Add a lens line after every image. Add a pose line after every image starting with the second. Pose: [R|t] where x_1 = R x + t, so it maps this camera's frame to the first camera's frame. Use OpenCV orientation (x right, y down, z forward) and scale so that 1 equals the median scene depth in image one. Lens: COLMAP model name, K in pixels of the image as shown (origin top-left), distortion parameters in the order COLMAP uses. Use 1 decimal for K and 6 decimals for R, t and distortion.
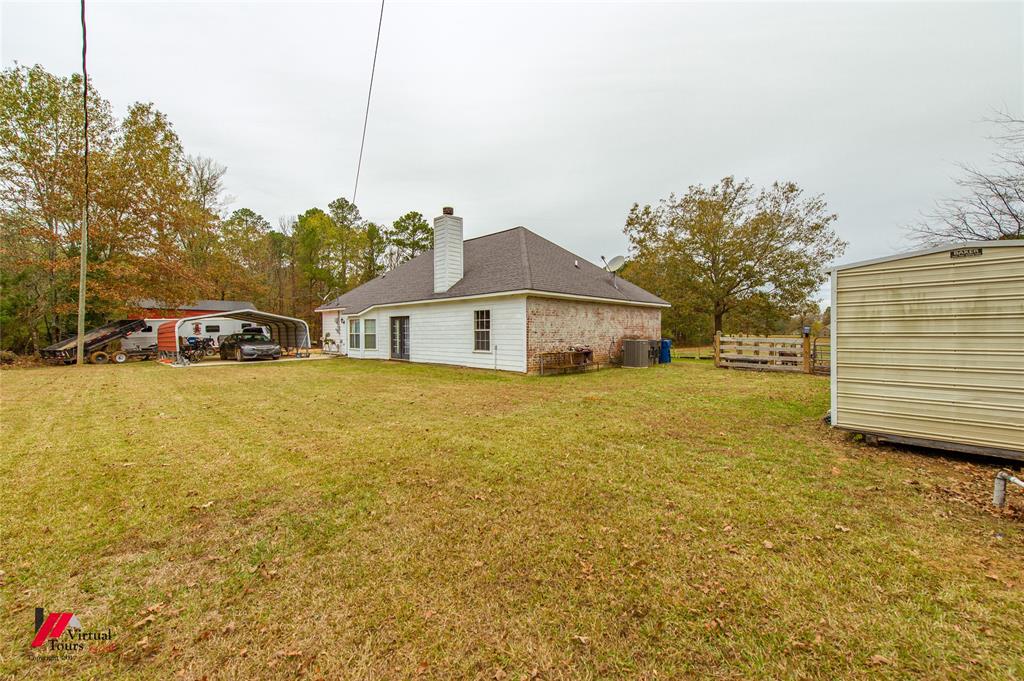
lens RADIAL K [[411.5, 0, 512.4], [0, 411.5, 336.3], [0, 0, 1]] dist [0.015393, -0.000173]
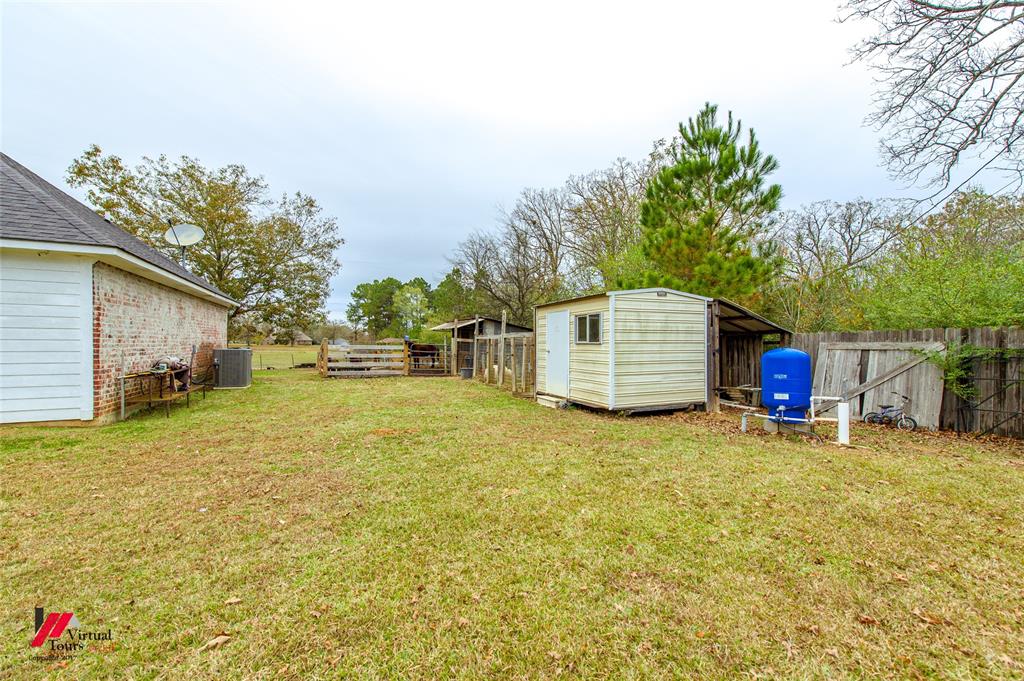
lens RADIAL K [[401.6, 0, 514.5], [0, 401.6, 345.1], [0, 0, 1]] dist [0.009454, -0.000116]
pose [[0.335620, -0.003716, 0.941990, -0.195806], [0.003007, 0.999991, 0.002873, 0.001276], [-0.941993, 0.001868, 0.335628, 0.294091]]
